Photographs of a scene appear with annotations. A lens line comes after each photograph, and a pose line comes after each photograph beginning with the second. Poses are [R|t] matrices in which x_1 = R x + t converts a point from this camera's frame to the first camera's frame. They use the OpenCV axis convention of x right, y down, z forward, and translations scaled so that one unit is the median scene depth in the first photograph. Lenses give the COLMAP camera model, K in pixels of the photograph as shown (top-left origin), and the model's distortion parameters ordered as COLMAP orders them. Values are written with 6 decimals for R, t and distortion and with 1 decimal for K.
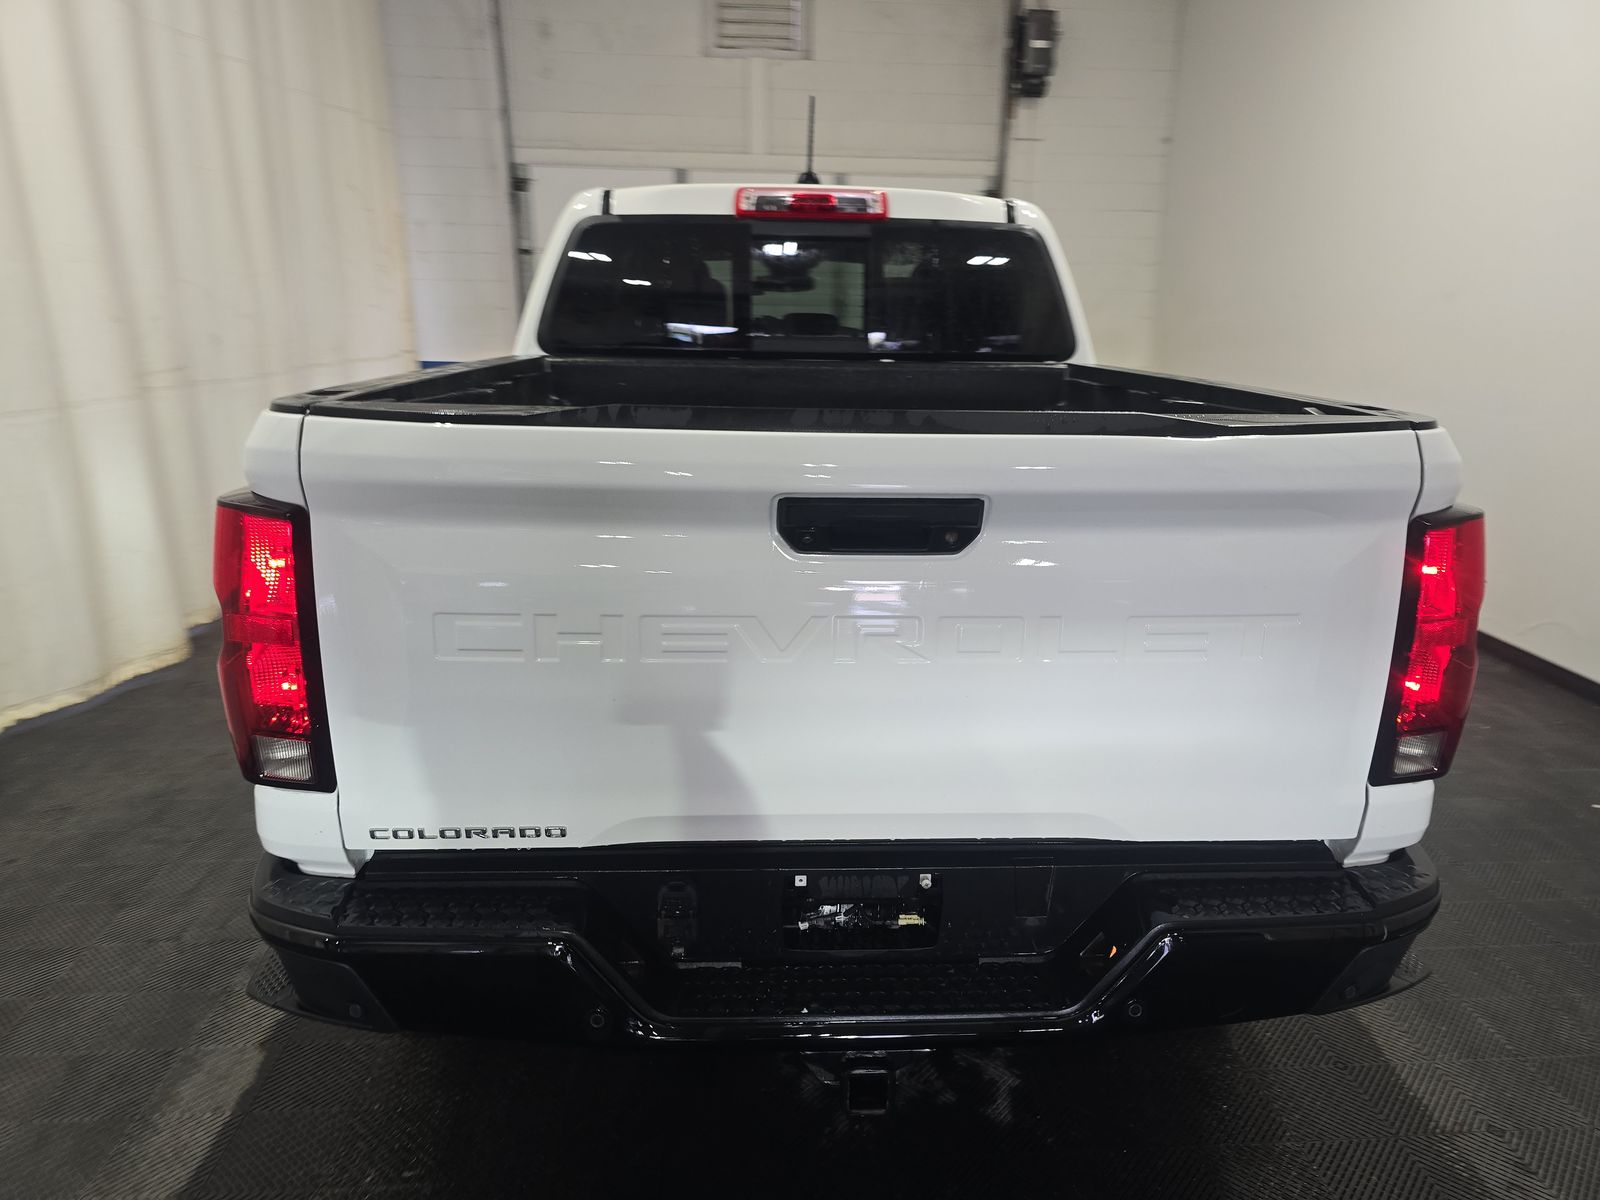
lens RADIAL K [[1046.8, 0, 815.9], [0, 1046.8, 601.0], [0, 0, 1]] dist [0.000778, -0.003051]
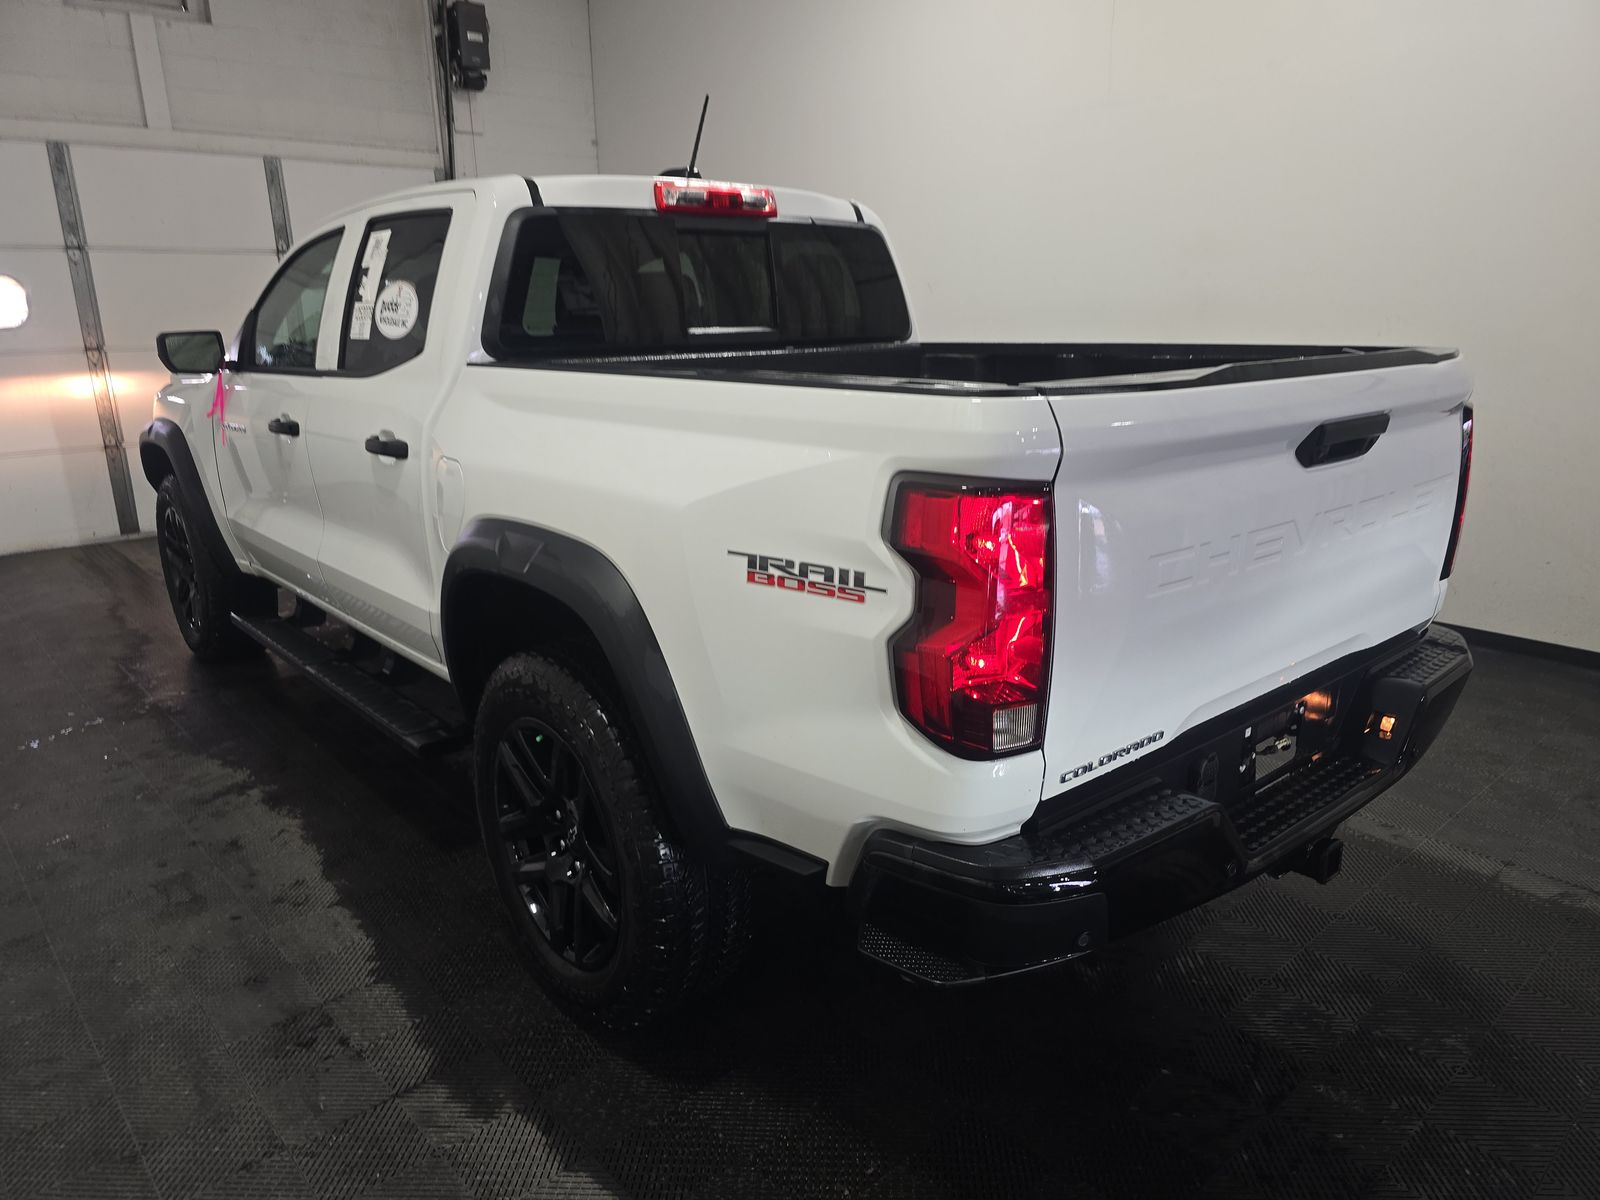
lens RADIAL K [[1046.8, 0, 815.9], [0, 1046.8, 601.0], [0, 0, 1]] dist [0.000778, -0.003051]
pose [[0.800555, -0.189156, 0.568623, -0.583322], [0.187605, 0.980288, 0.061974, -0.036386], [-0.569137, 0.057063, 0.820260, 0.116862]]
